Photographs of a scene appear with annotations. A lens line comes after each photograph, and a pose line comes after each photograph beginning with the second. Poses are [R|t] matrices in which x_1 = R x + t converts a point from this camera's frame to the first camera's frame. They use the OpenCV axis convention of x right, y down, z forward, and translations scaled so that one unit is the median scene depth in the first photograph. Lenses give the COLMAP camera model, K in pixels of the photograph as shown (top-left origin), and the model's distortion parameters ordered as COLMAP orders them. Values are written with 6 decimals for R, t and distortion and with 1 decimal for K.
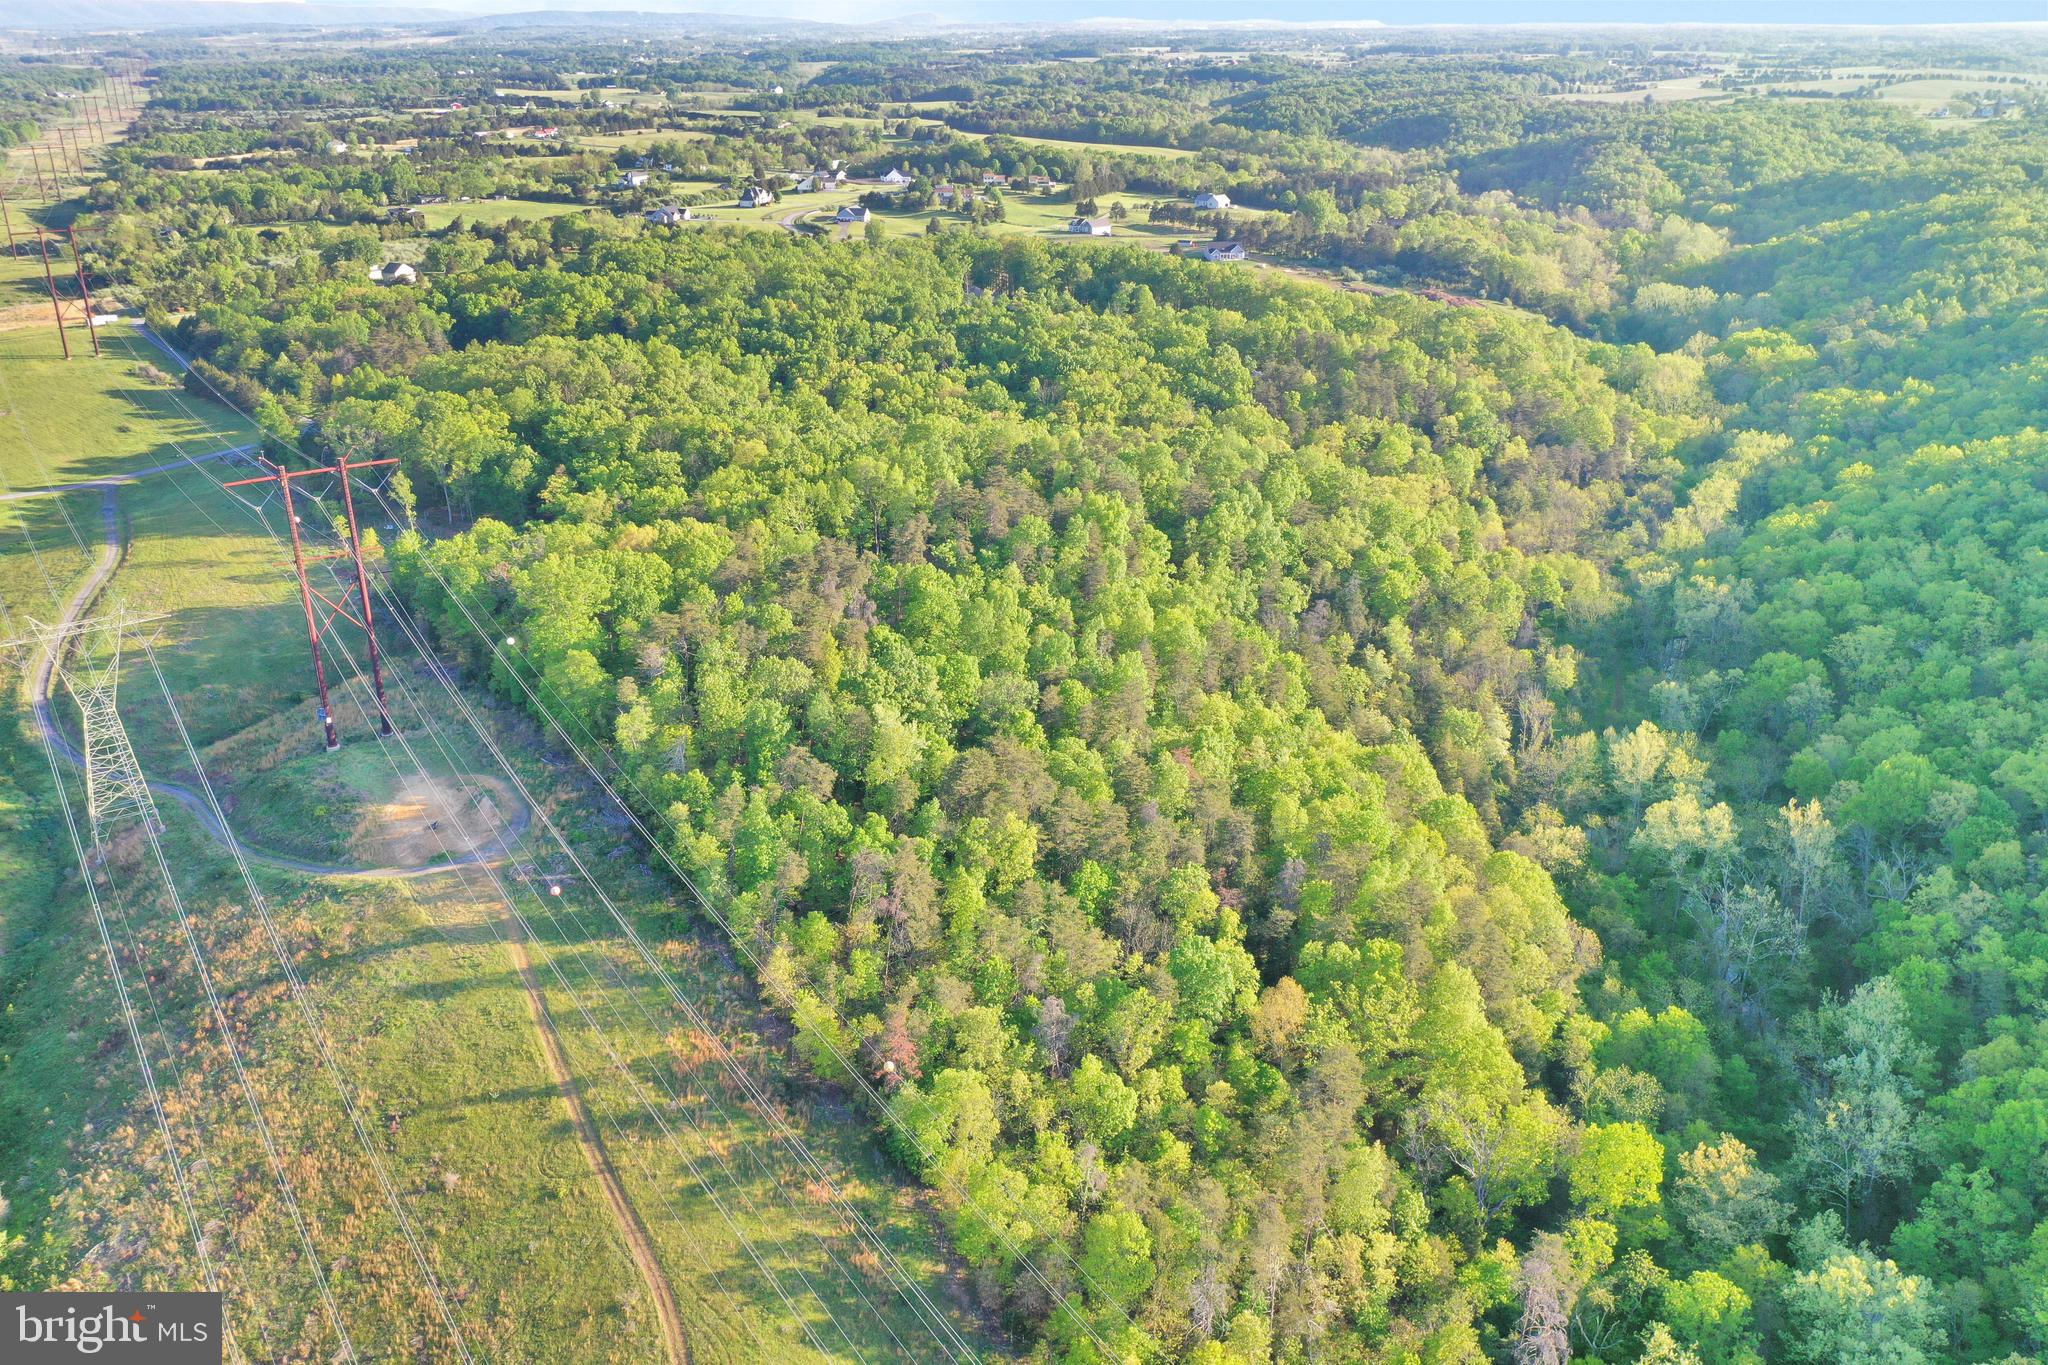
lens RADIAL K [[1611.8, 0, 1009.3], [0, 1611.8, 680.6], [0, 0, 1]] dist [-0.003646, 0.001976]
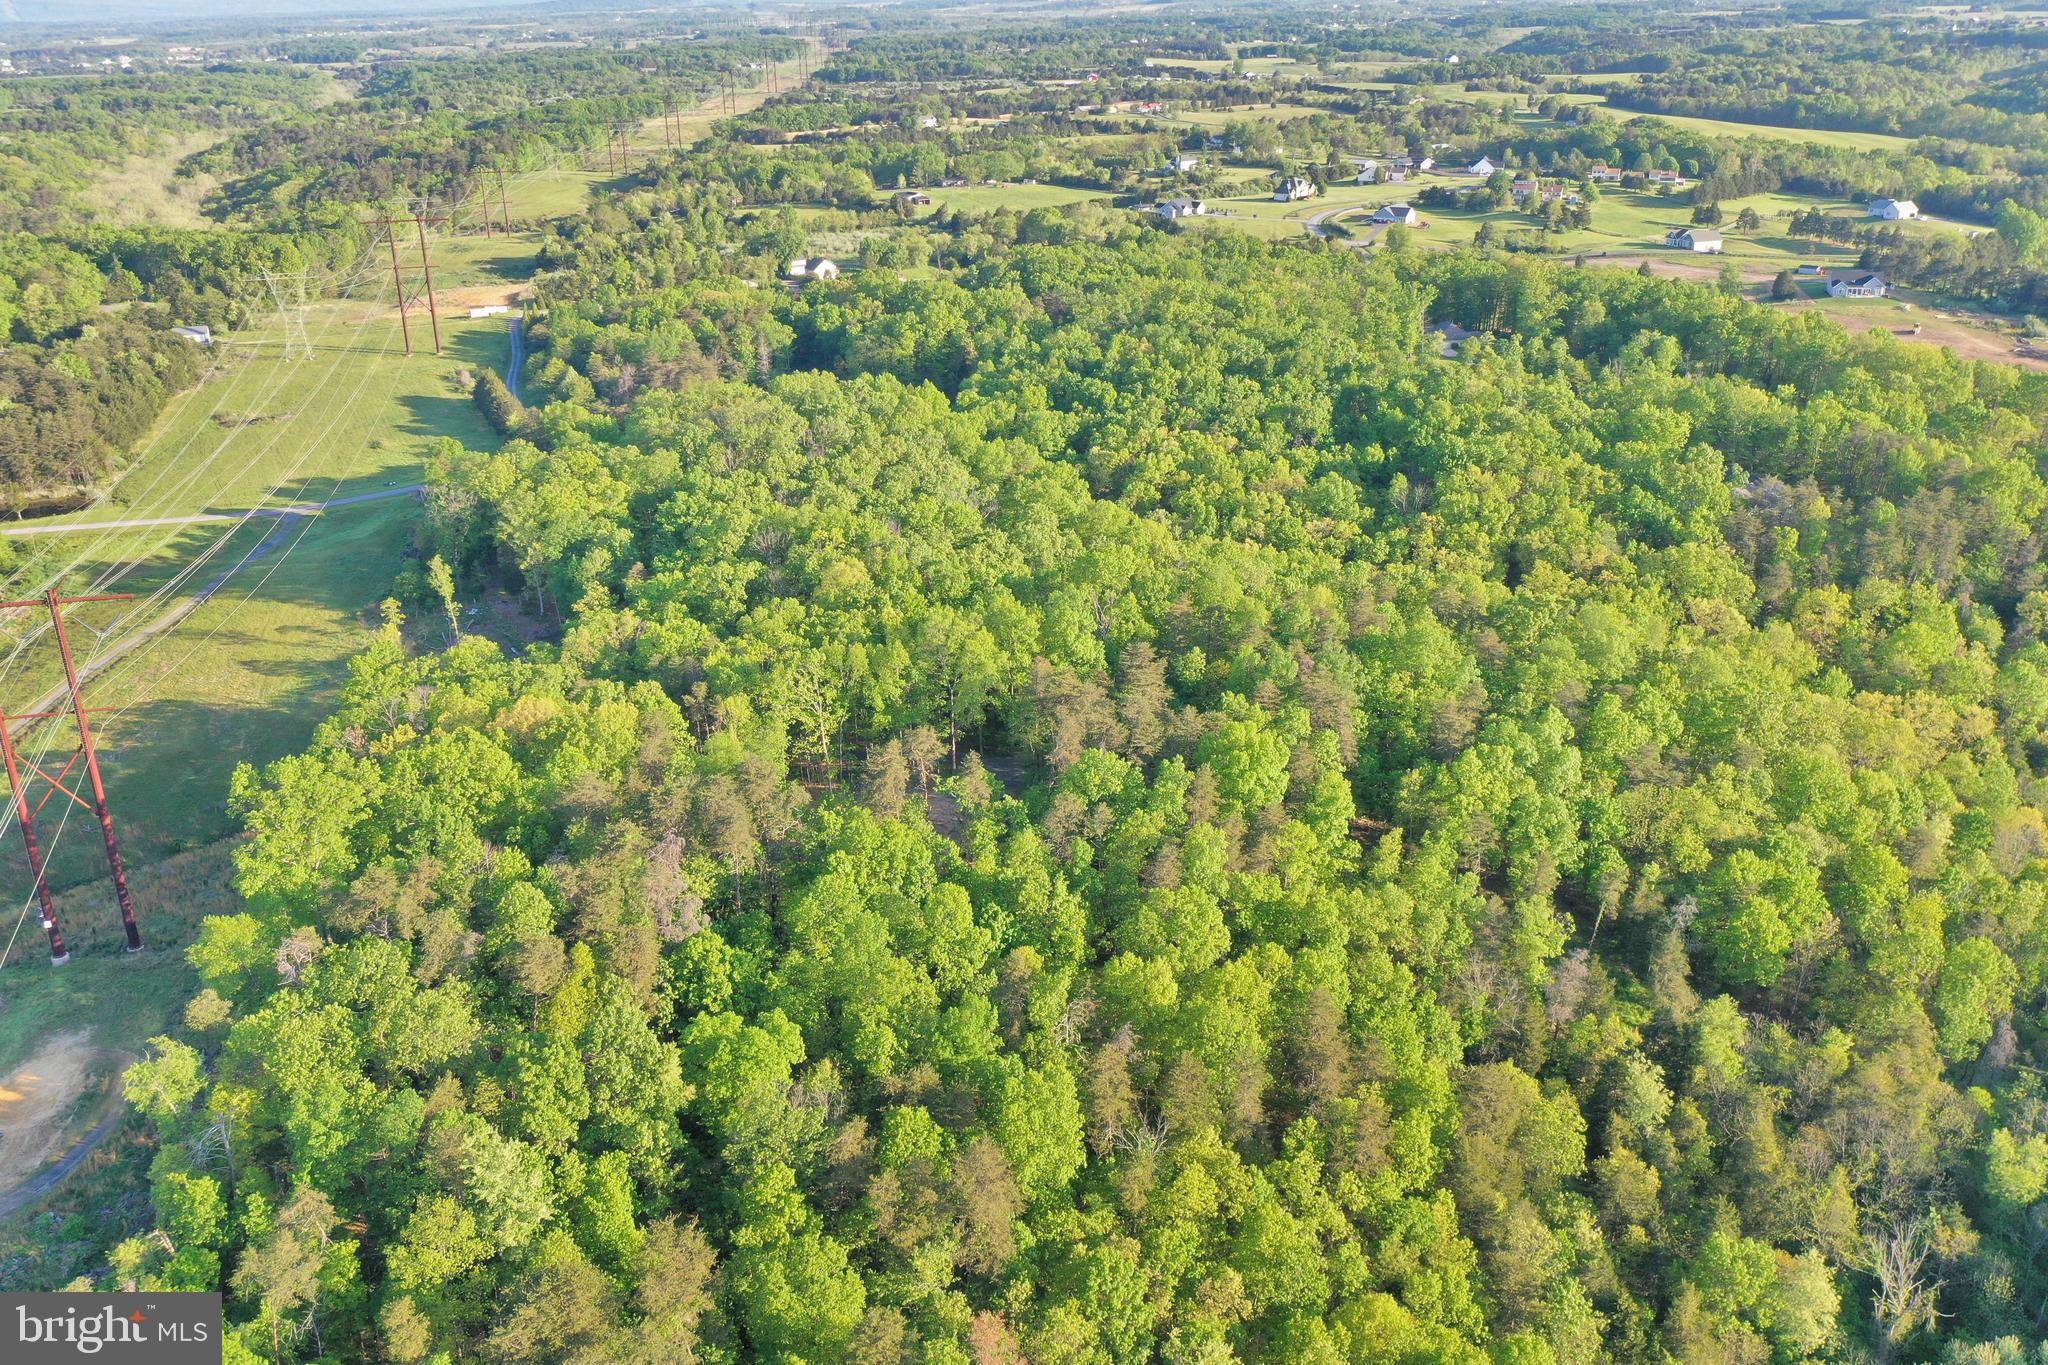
lens RADIAL K [[1691.8, 0, 1024.0], [0, 1691.8, 682.5], [0, 0, 1]] dist [-0.000489, -0.006269]
pose [[0.920788, 0.132770, -0.366772, 0.113702], [-0.131801, 0.990886, 0.027809, -0.071249], [0.367121, 0.022735, 0.929895, 0.180195]]
